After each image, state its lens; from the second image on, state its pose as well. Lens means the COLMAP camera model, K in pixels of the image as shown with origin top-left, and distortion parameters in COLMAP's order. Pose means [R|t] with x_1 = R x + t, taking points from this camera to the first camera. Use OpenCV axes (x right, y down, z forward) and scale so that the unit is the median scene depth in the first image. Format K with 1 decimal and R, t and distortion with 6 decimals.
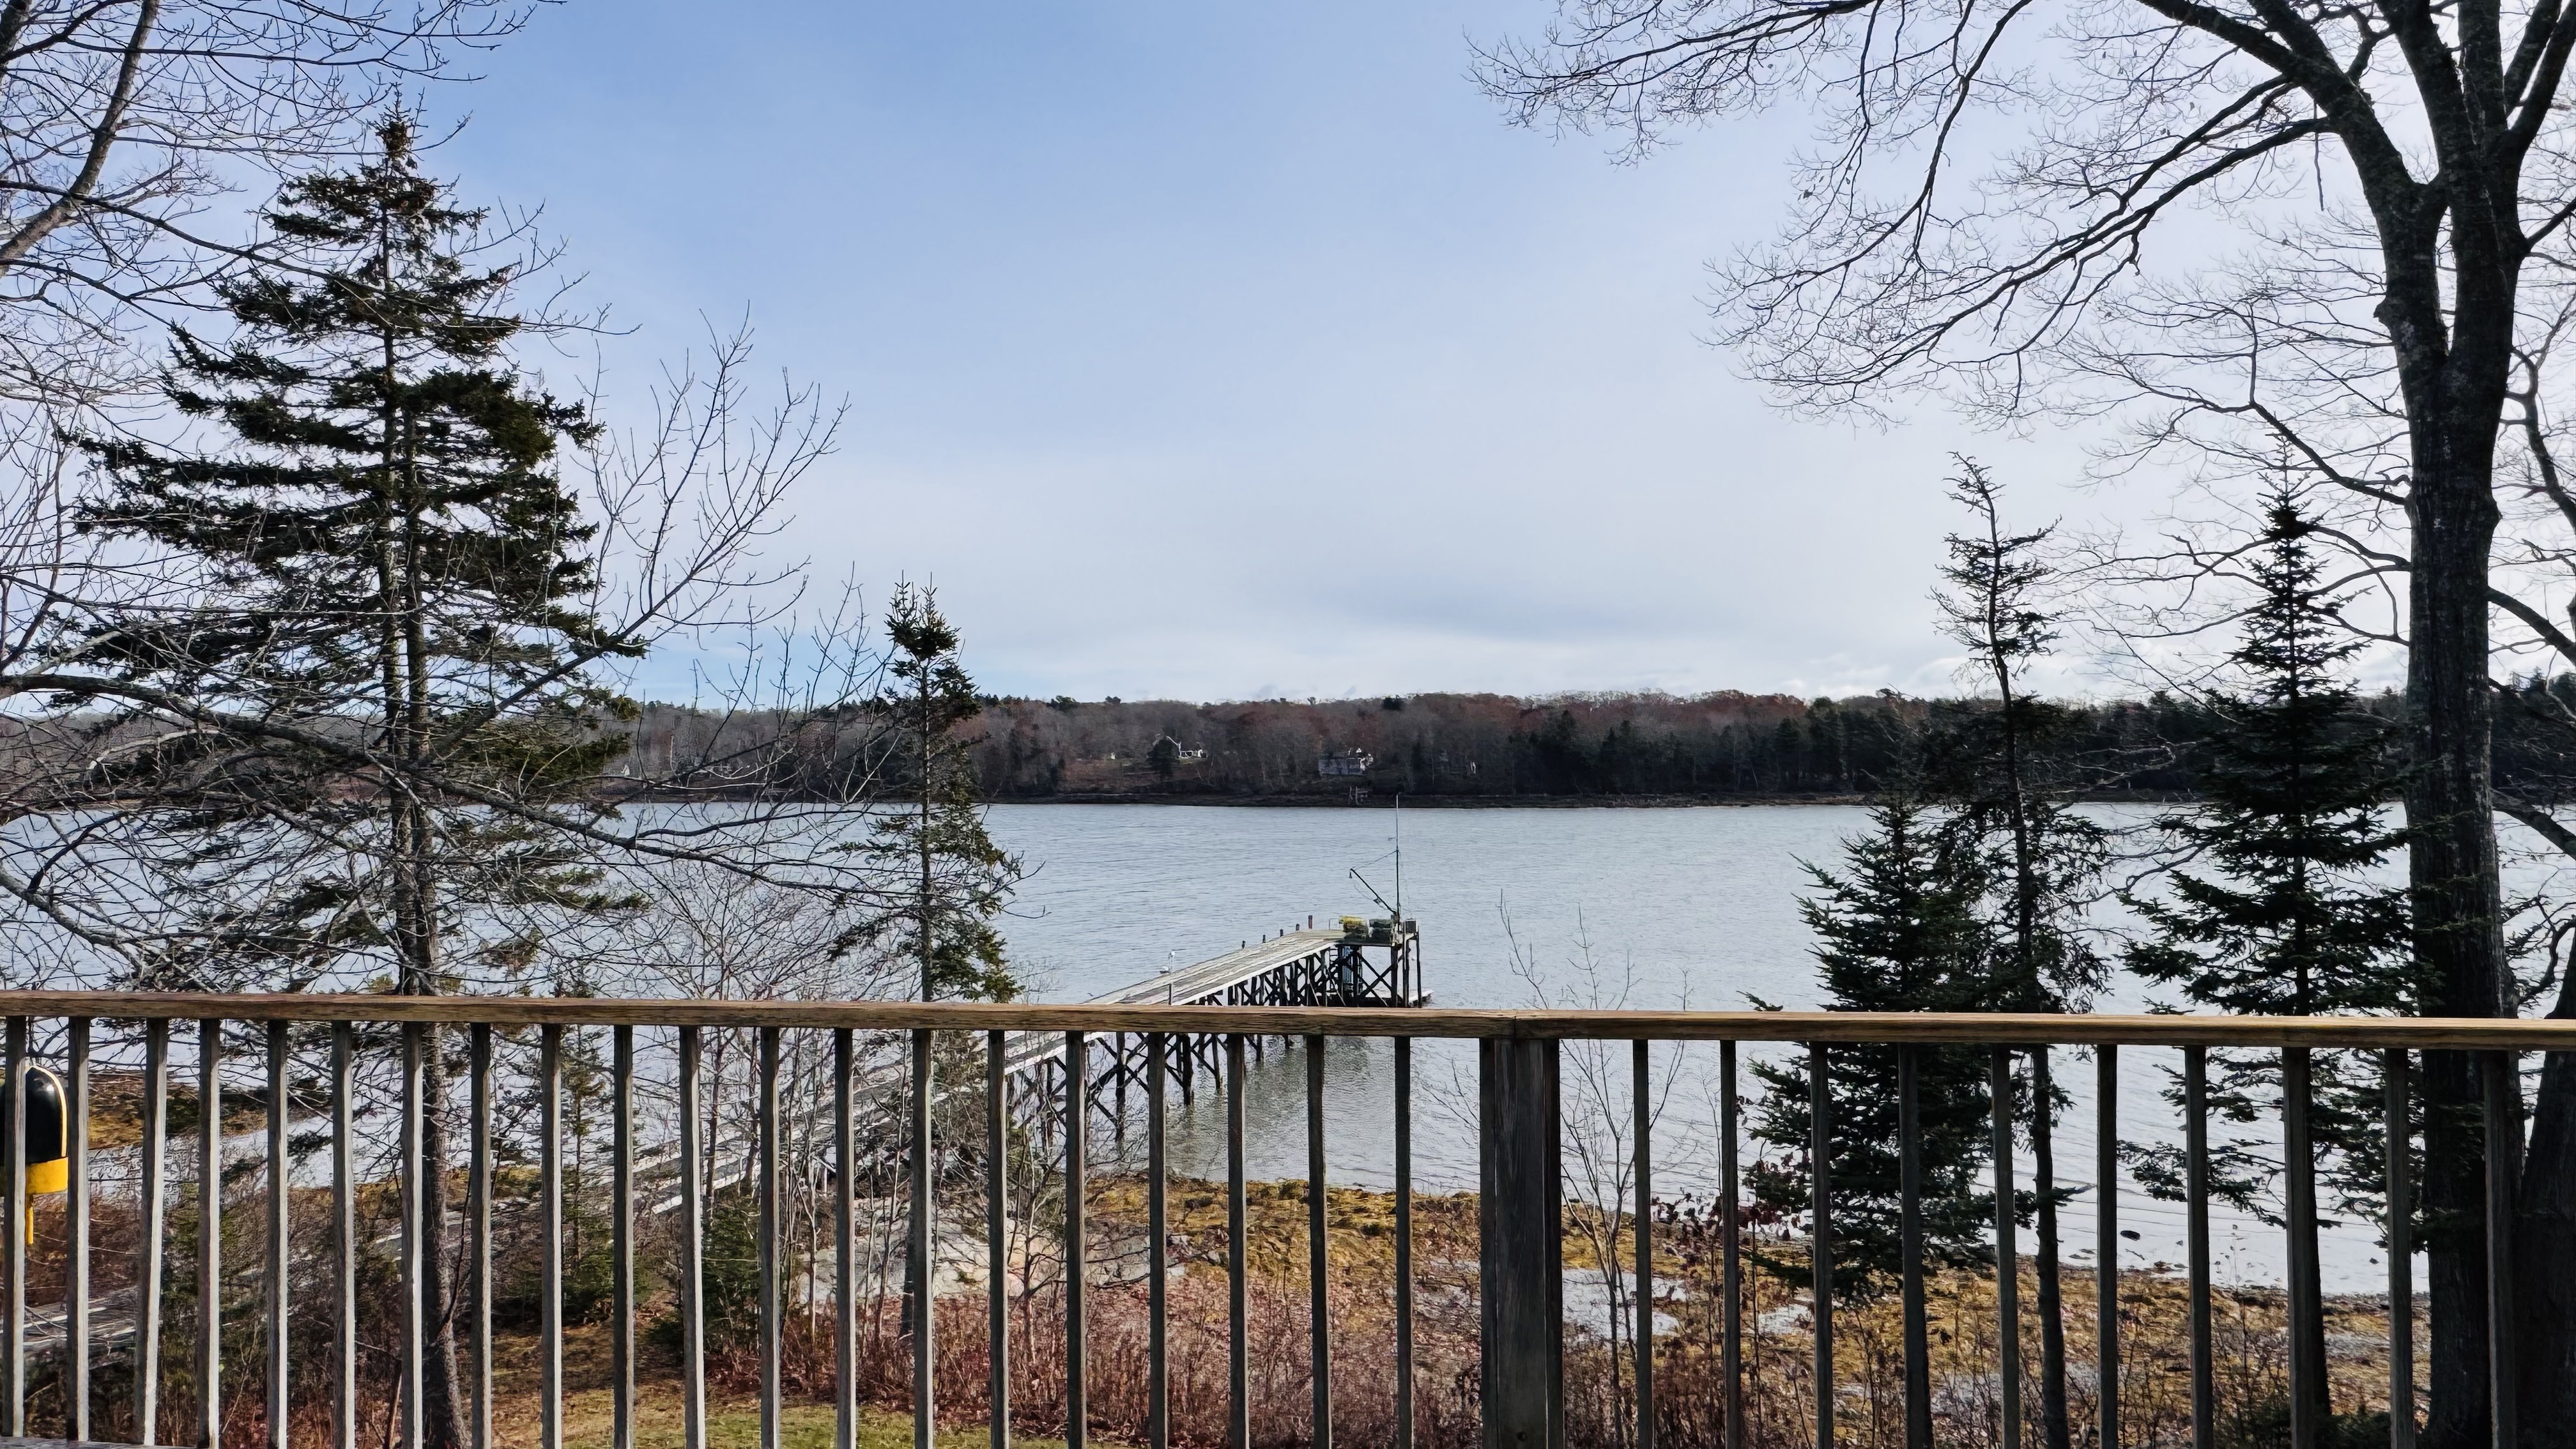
lens RADIAL K [[1781.3, 0, 1281.5], [0, 1781.3, 707.8], [0, 0, 1]] dist [-0.001016, 0.002433]
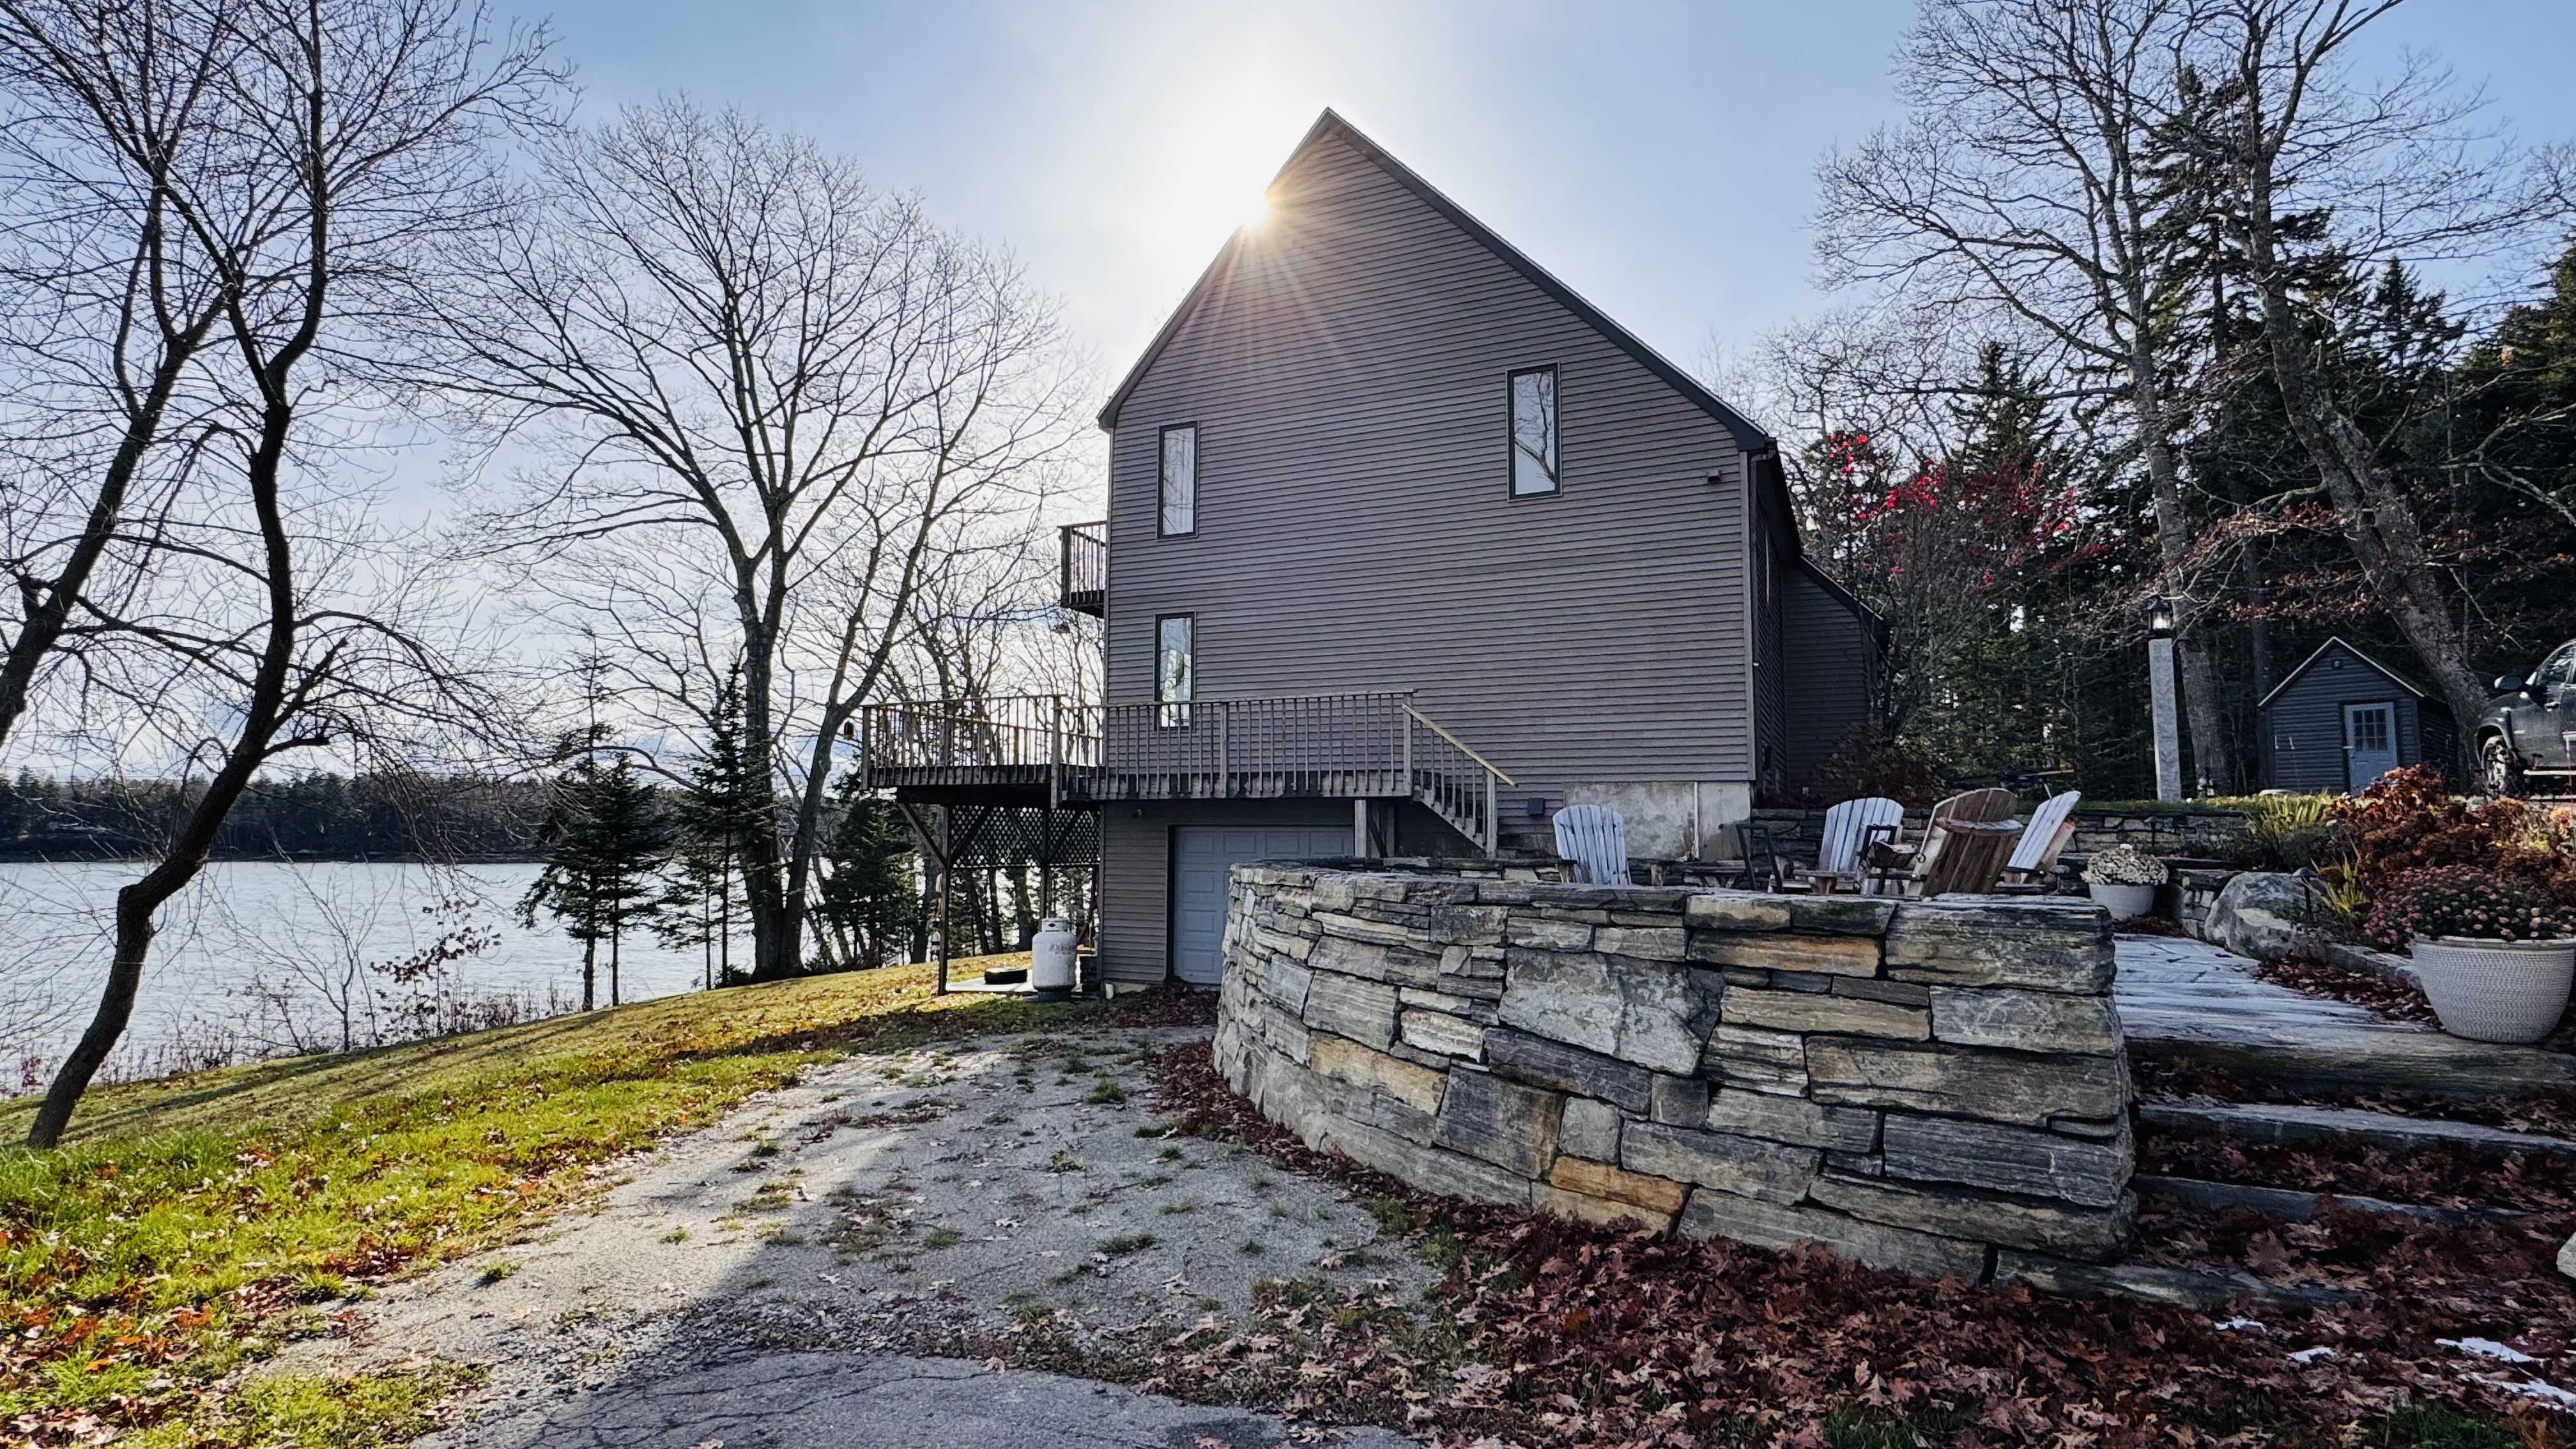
lens RADIAL K [[1219.7, 0, 1278.0], [0, 1219.7, 725.3], [0, 0, 1]] dist [-0.001366, -0.000102]
pose [[0.273971, 0.103312, 0.956173, -0.182086], [-0.042789, 0.994538, -0.095197, 0.023690], [-0.960786, -0.014833, 0.276896, -0.069492]]
